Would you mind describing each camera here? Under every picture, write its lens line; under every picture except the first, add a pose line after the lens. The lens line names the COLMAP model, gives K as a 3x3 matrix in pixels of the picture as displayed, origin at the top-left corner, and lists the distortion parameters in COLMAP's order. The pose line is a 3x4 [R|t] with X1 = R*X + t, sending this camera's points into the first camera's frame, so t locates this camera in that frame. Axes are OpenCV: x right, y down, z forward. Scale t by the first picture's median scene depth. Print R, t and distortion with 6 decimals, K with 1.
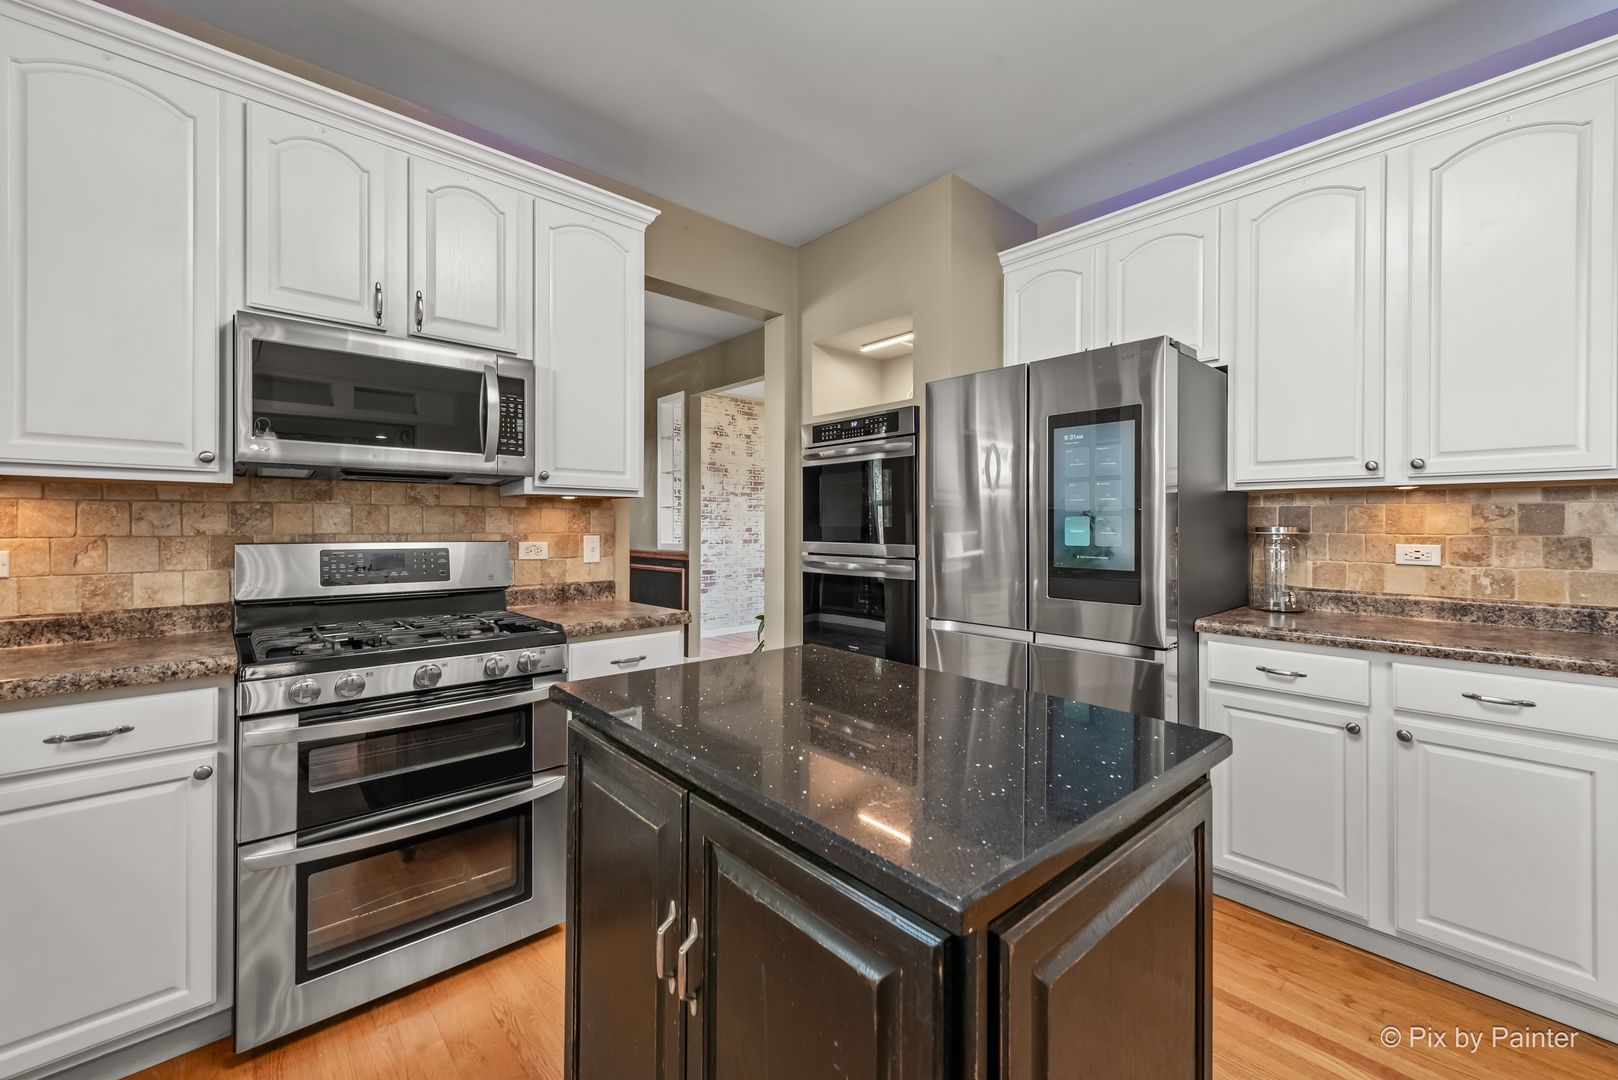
lens RADIAL K [[642.9, 0, 794.6], [0, 642.9, 527.7], [0, 0, 1]] dist [0.012685, -0.001059]
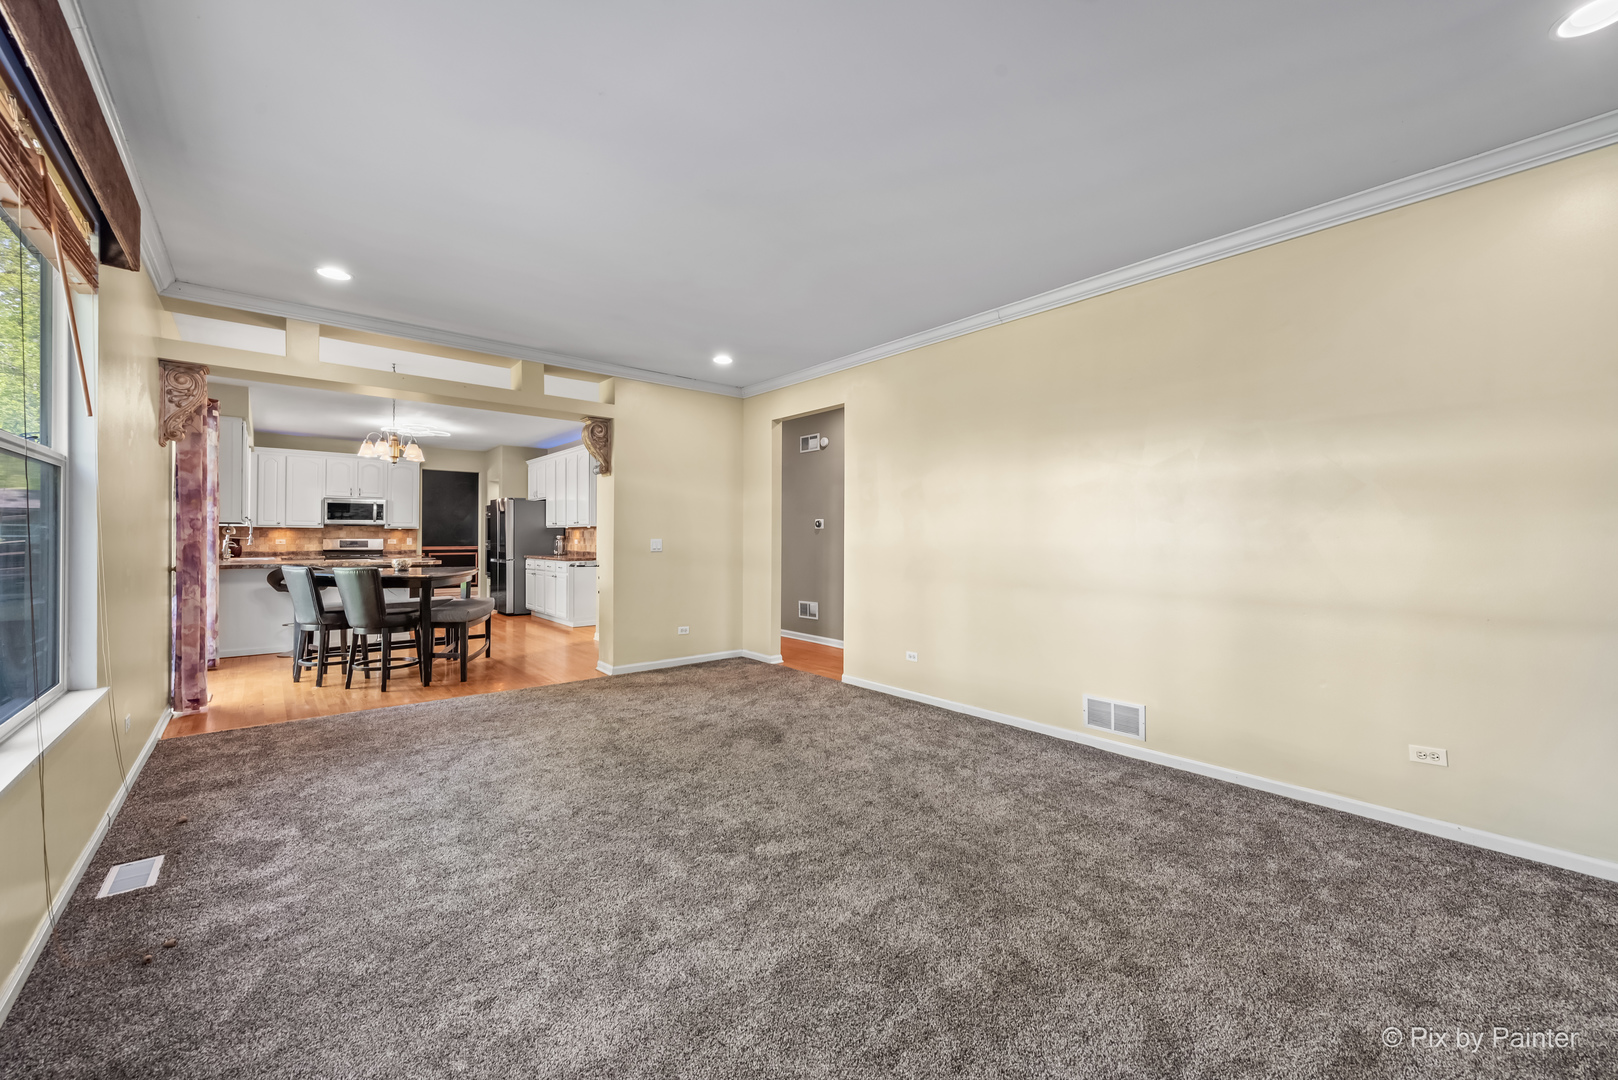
lens RADIAL K [[642.9, 0, 823.5], [0, 642.9, 535.0], [0, 0, 1]] dist [0.012685, -0.001059]
pose [[0.999978, -0.000242, -0.006575, 2.825951], [0.000213, 0.999990, -0.004500, 0.014952], [0.006576, 0.004498, 0.999968, -3.698417]]
